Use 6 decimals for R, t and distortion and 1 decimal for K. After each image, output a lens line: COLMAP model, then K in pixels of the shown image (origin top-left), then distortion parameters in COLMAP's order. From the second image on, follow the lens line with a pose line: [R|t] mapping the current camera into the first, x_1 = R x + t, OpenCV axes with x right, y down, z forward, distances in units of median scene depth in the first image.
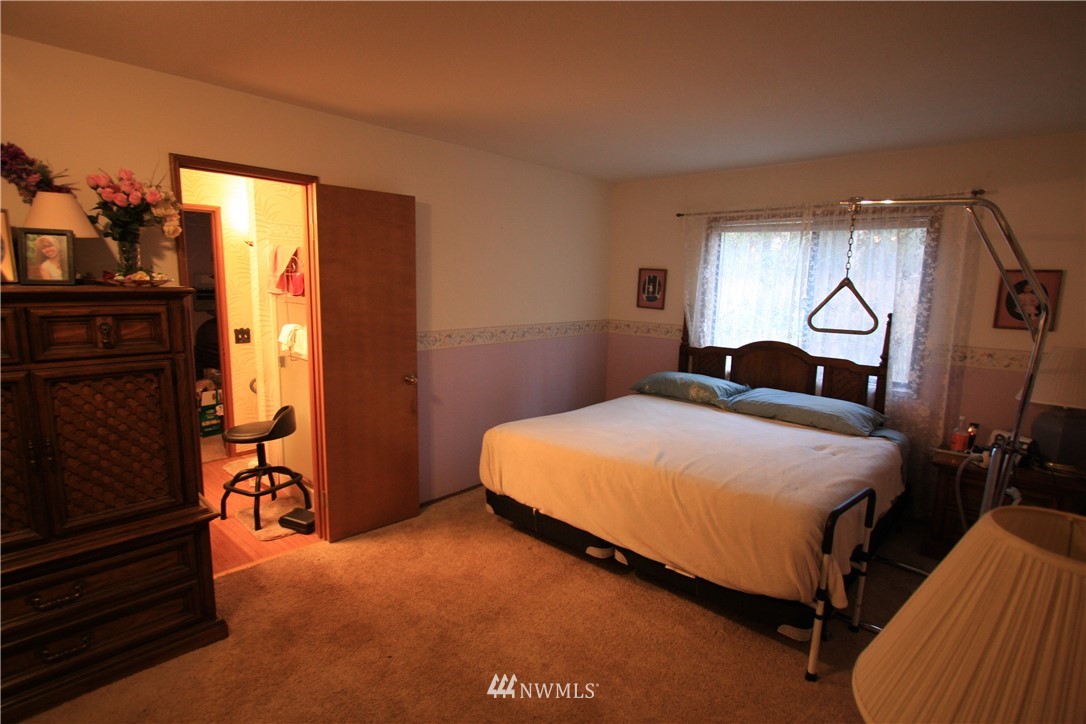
lens RADIAL K [[552.3, 0, 540.3], [0, 552.3, 361.1], [0, 0, 1]] dist [-0.006846, 0.000910]
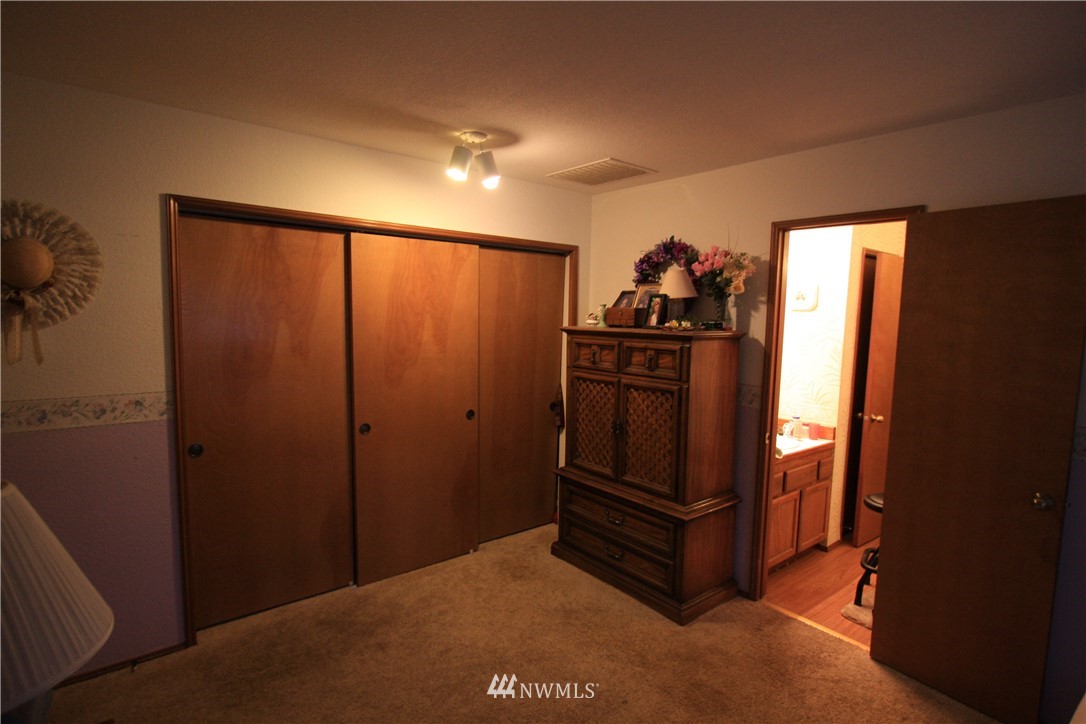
lens RADIAL K [[552.3, 0, 539.7], [0, 552.3, 365.8], [0, 0, 1]] dist [-0.006846, 0.000910]
pose [[-0.150791, 0.065299, -0.986407, 0.690151], [-0.171791, 0.980903, 0.091196, -0.116015], [0.973525, 0.183207, -0.136694, 0.865172]]
